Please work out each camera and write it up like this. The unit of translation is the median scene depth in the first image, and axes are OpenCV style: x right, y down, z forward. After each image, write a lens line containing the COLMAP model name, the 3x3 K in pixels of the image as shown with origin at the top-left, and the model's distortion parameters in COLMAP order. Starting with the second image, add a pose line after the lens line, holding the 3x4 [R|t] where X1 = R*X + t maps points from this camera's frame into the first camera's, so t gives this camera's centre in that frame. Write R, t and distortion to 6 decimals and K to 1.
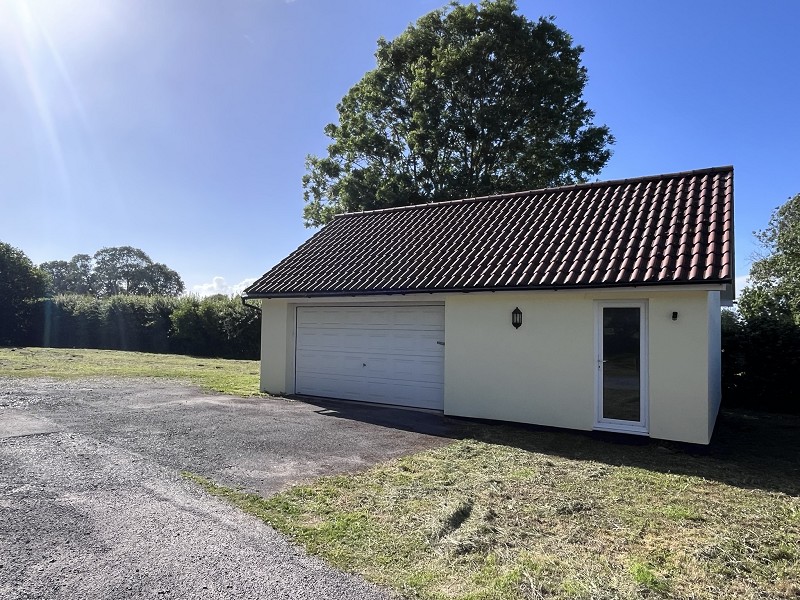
lens RADIAL K [[517.2, 0, 400.0], [0, 517.2, 300.0], [0, 0, 1]] dist [-0.002906, -0.000865]
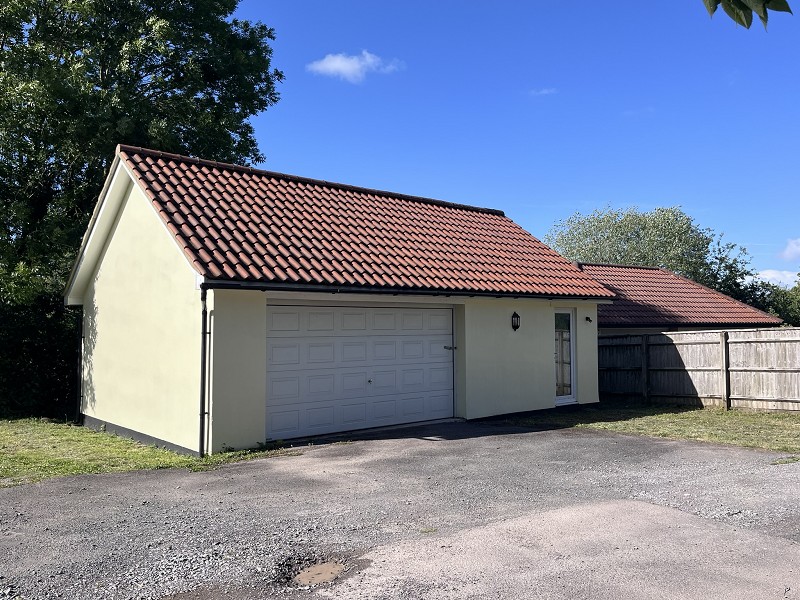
lens RADIAL K [[625.0, 0, 400.0], [0, 625.0, 300.0], [0, 0, 1]] dist [0.002626, 0.000563]
pose [[0.344583, 0.026733, 0.938375, -1.033633], [-0.033975, 0.999295, -0.015993, 0.016579], [-0.938141, -0.026371, 0.345248, 0.683707]]
